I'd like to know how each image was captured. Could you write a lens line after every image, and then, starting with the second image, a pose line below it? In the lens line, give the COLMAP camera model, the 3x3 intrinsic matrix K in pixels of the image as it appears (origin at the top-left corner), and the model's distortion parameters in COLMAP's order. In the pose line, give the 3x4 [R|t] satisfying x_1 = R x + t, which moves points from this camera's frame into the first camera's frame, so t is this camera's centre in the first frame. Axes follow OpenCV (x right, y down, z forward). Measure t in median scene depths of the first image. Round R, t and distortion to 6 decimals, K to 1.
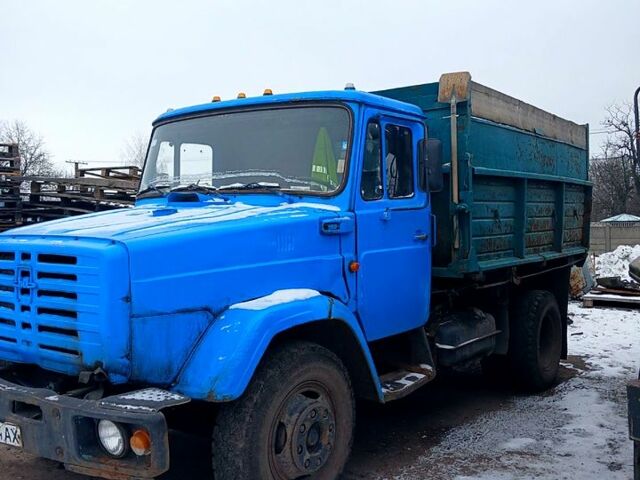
lens RADIAL K [[683.2, 0, 320.0], [0, 683.2, 240.0], [0, 0, 1]] dist [0.056902, -0.010911]
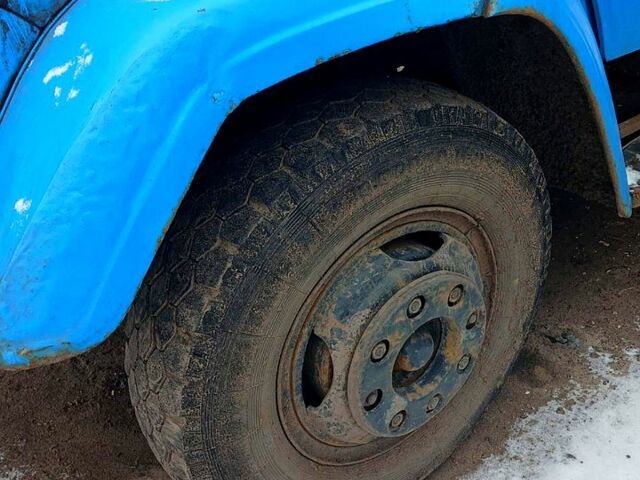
lens RADIAL K [[683.2, 0, 320.0], [0, 683.2, 240.0], [0, 0, 1]] dist [0.056902, -0.010911]
pose [[0.962454, 0.074059, -0.261146, 0.032057], [0.058831, 0.882281, 0.467032, 0.062752], [0.264992, -0.464861, 0.844798, 0.735804]]
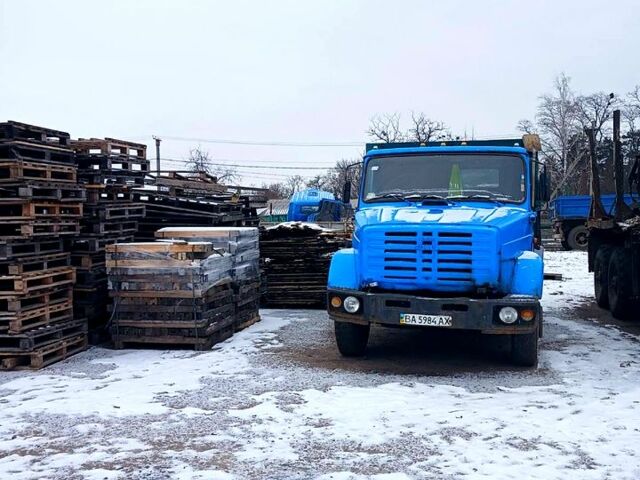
lens RADIAL K [[683.2, 0, 320.0], [0, 683.2, 240.0], [0, 0, 1]] dist [0.056902, -0.010911]
pose [[0.929764, -0.005971, 0.368108, -1.364396], [0.002478, 0.999947, 0.009961, 0.019939], [-0.368148, -0.008349, 0.929730, -0.659466]]
